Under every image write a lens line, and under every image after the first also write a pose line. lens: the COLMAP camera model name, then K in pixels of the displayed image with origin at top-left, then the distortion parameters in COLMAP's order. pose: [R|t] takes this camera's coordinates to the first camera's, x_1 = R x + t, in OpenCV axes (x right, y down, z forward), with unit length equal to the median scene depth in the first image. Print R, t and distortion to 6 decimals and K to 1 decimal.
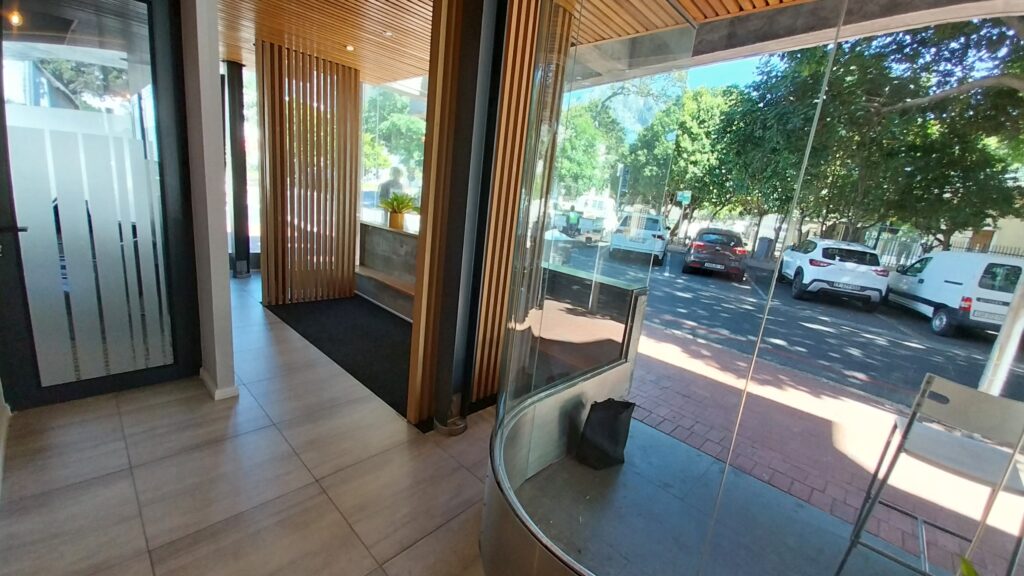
lens RADIAL K [[402.4, 0, 512.0], [0, 402.4, 288.0], [0, 0, 1]] dist [0.023595, -0.018277]
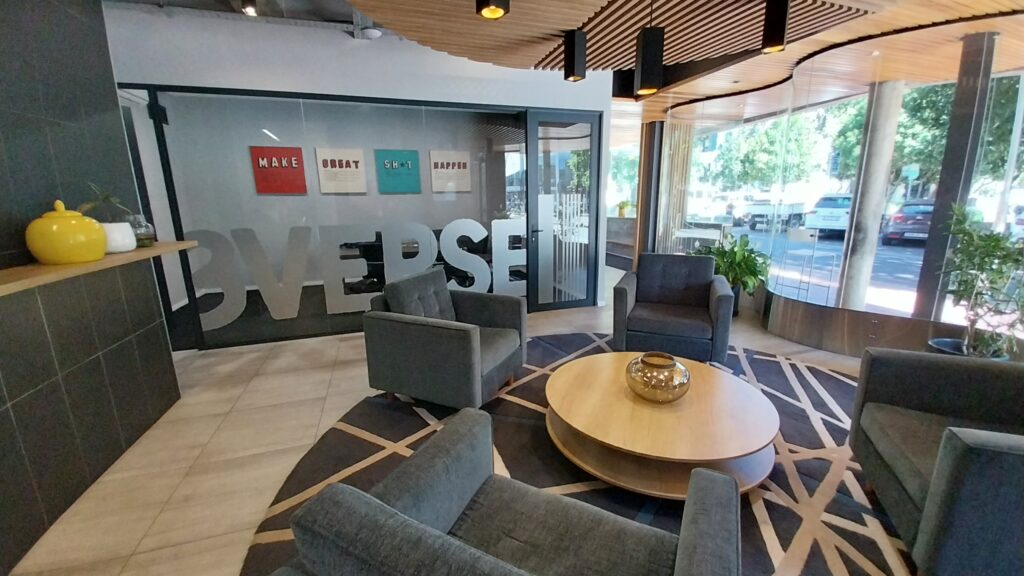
lens RADIAL K [[402.4, 0, 512.0], [0, 402.4, 288.0], [0, 0, 1]] dist [0.023595, -0.018277]
pose [[0.880884, -0.021204, -0.472857, 0.064819], [0.008912, 0.999562, -0.028221, 0.095091], [0.473248, 0.020646, 0.880687, -0.385628]]
